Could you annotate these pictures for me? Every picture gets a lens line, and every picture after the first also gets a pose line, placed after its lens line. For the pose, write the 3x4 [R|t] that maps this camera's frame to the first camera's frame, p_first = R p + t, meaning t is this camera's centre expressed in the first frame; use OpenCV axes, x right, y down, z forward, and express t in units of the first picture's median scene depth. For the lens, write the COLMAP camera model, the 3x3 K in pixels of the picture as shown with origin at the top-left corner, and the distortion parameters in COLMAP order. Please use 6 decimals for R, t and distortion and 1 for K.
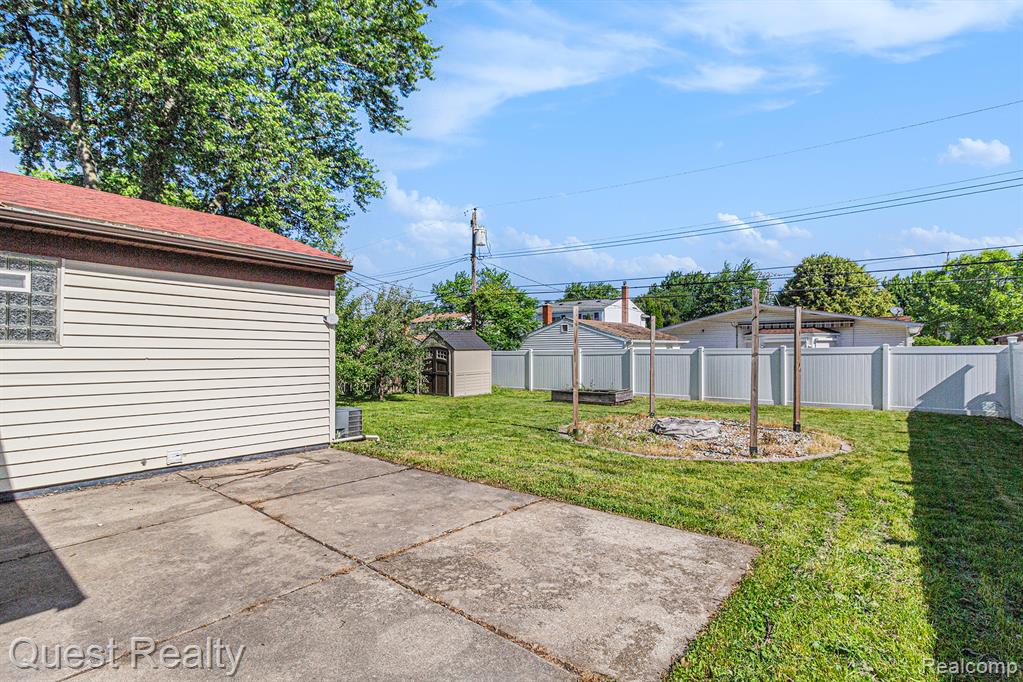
lens RADIAL K [[484.3, 0, 515.4], [0, 484.3, 358.4], [0, 0, 1]] dist [0.000347, 0.000254]
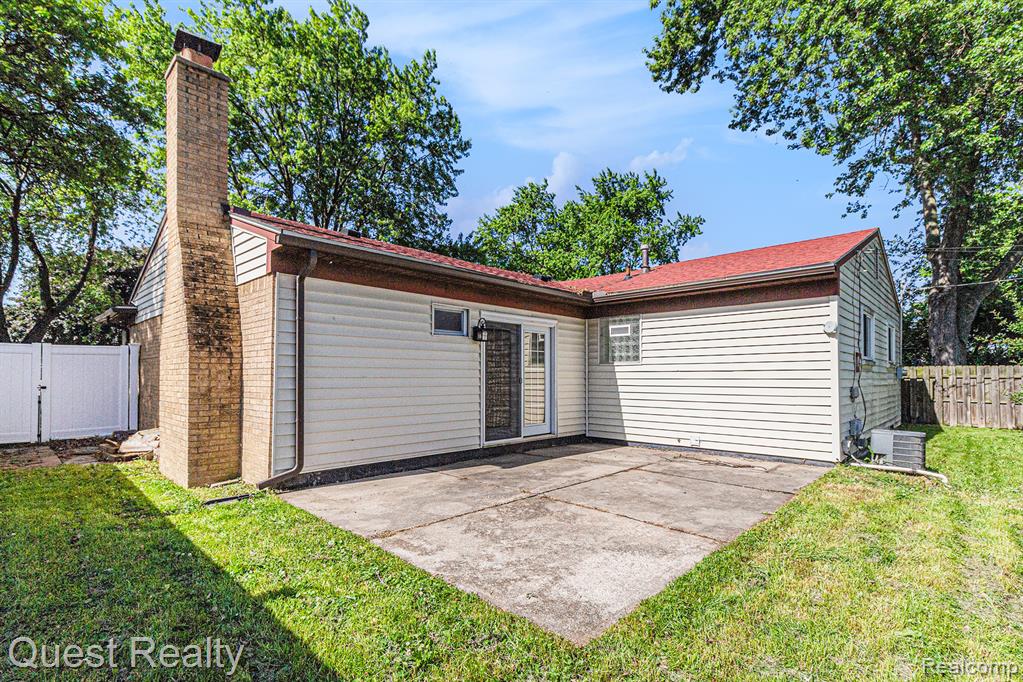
lens RADIAL K [[484.3, 0, 515.4], [0, 484.3, 358.4], [0, 0, 1]] dist [0.000347, 0.000254]
pose [[-0.094158, -0.037135, -0.994864, 1.163982], [-0.004894, 0.999309, -0.036838, 0.030135], [0.995545, 0.001400, -0.094274, 0.964710]]
